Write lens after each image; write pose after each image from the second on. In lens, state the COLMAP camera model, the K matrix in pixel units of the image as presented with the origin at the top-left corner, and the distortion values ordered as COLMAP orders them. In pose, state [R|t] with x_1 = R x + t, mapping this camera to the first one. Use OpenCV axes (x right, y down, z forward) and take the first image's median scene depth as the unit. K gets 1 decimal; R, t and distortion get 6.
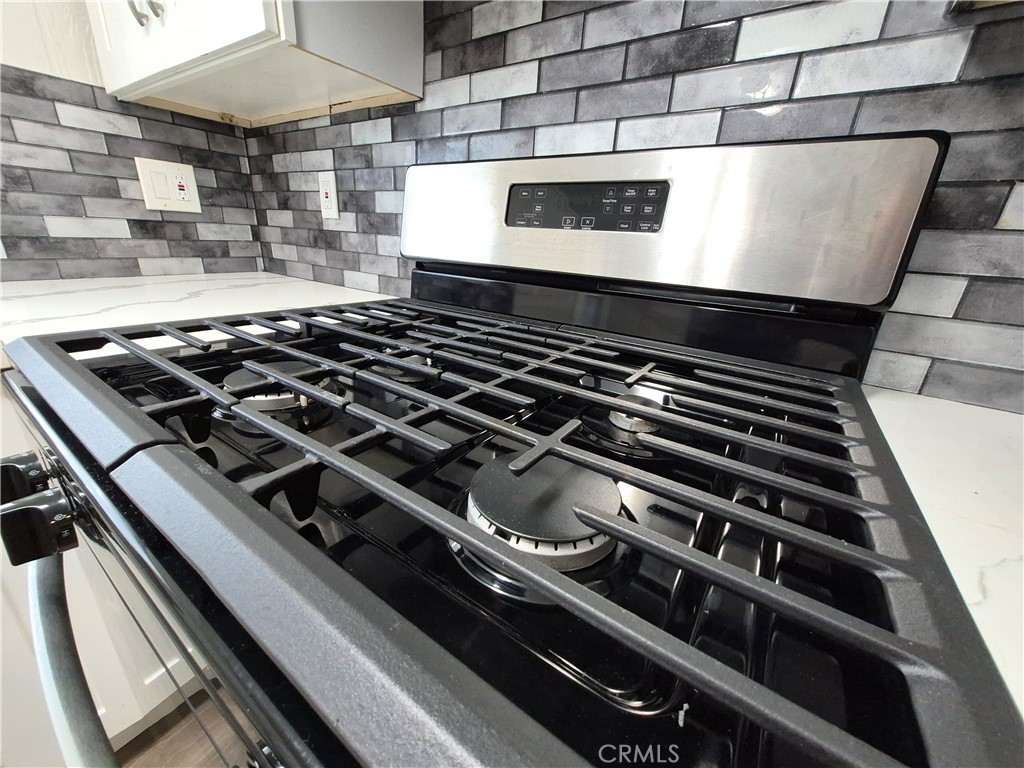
lens RADIAL K [[400.0, 0, 512.2], [0, 400.0, 383.0], [0, 0, 1]] dist [0.003958, -0.001673]
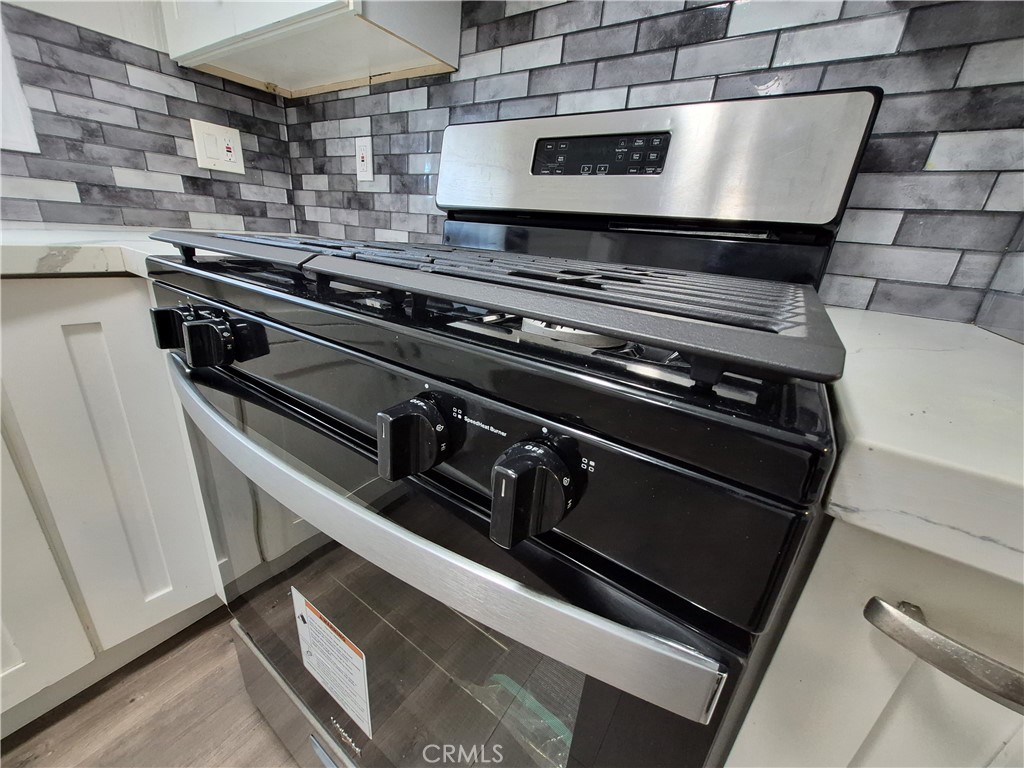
lens RADIAL K [[400.0, 0, 512.9], [0, 400.0, 382.5], [0, 0, 1]] dist [0.003958, -0.001673]
pose [[0.999643, 0.025802, 0.006988, -0.044590], [-0.025838, 0.999653, 0.005055, 0.148360], [-0.006856, -0.005234, 0.999963, -0.126997]]
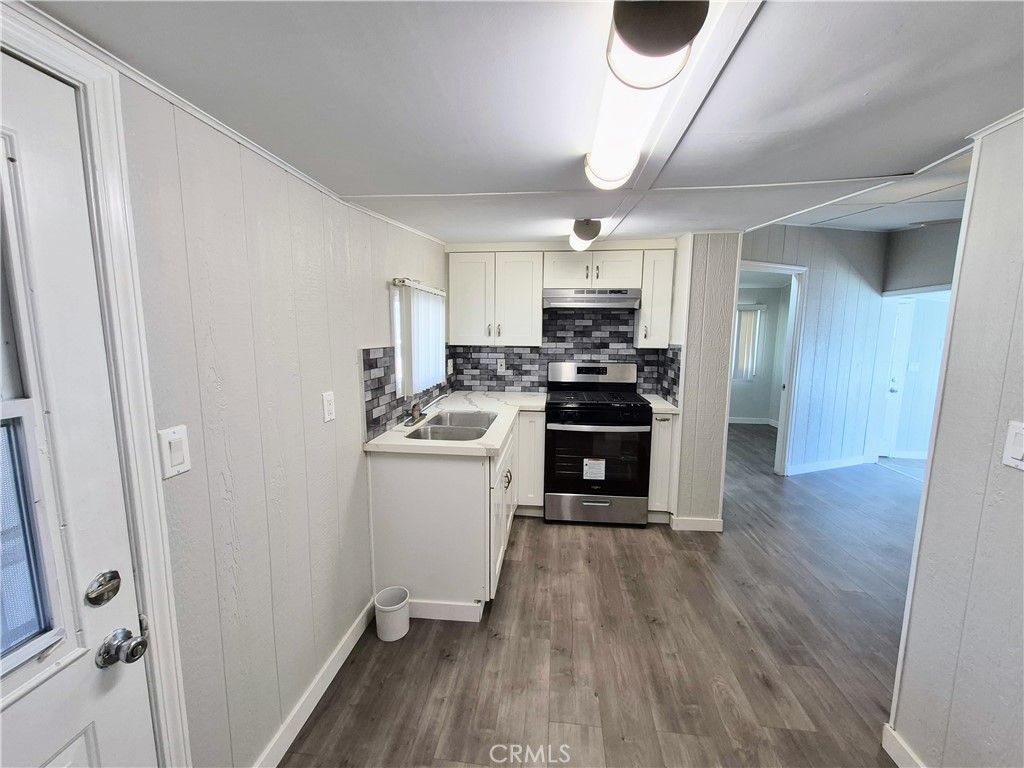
lens RADIAL K [[400.0, 0, 516.5], [0, 400.0, 381.6], [0, 0, 1]] dist [0.003958, -0.001673]
pose [[0.876118, -0.108245, 0.469788, -2.167731], [0.206732, 0.964679, -0.163265, 0.263253], [-0.435522, 0.240160, 0.867550, -2.156437]]
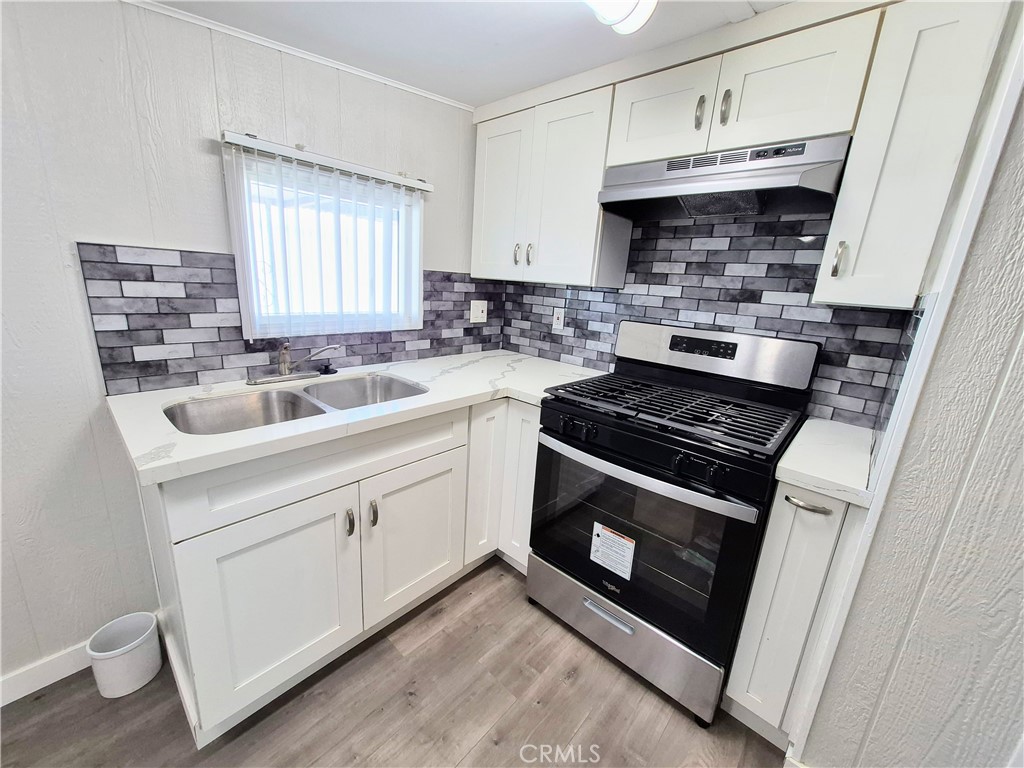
lens RADIAL K [[400.0, 0, 513.0], [0, 400.0, 382.4], [0, 0, 1]] dist [0.003958, -0.001673]
pose [[0.991468, 0.039246, -0.124302, -0.474413], [-0.053026, 0.992563, -0.109572, 0.105096], [0.119078, 0.115228, 0.986176, -1.134794]]
